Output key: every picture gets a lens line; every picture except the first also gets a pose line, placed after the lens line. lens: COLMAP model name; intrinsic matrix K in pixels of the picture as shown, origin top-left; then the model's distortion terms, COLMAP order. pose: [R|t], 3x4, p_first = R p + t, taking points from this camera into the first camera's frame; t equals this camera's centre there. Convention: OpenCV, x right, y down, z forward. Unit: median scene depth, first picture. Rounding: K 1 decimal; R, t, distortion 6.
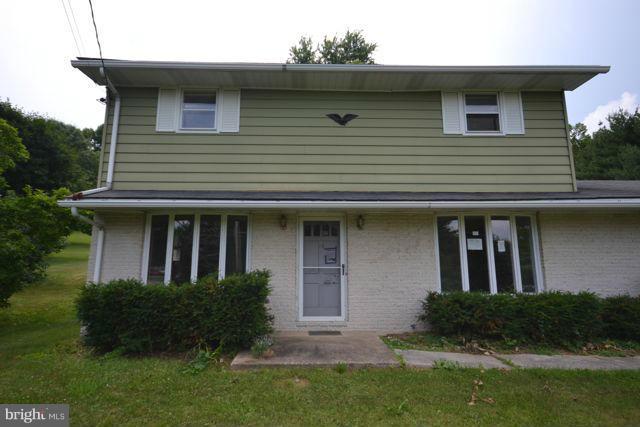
lens RADIAL K [[367.4, 0, 320.0], [0, 367.4, 213.5], [0, 0, 1]] dist [0.014785, 0.001147]
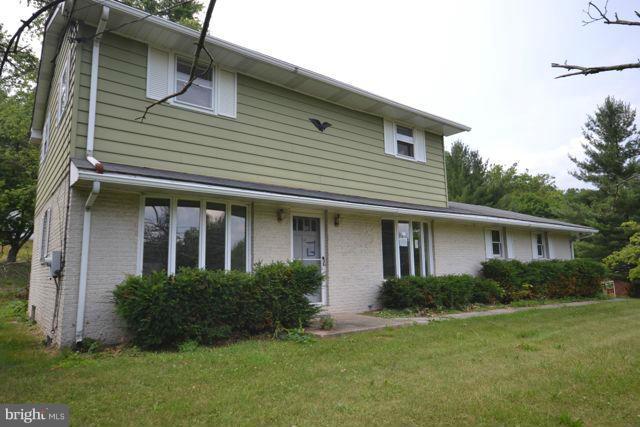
lens RADIAL K [[417.0, 0, 320.0], [0, 417.0, 213.5], [0, 0, 1]] dist [-0.002750, 0.000452]
pose [[0.796269, 0.069393, 0.600950, -0.685496], [-0.092690, 0.995664, 0.007845, -0.003031], [-0.597800, -0.061949, 0.799248, -0.013987]]
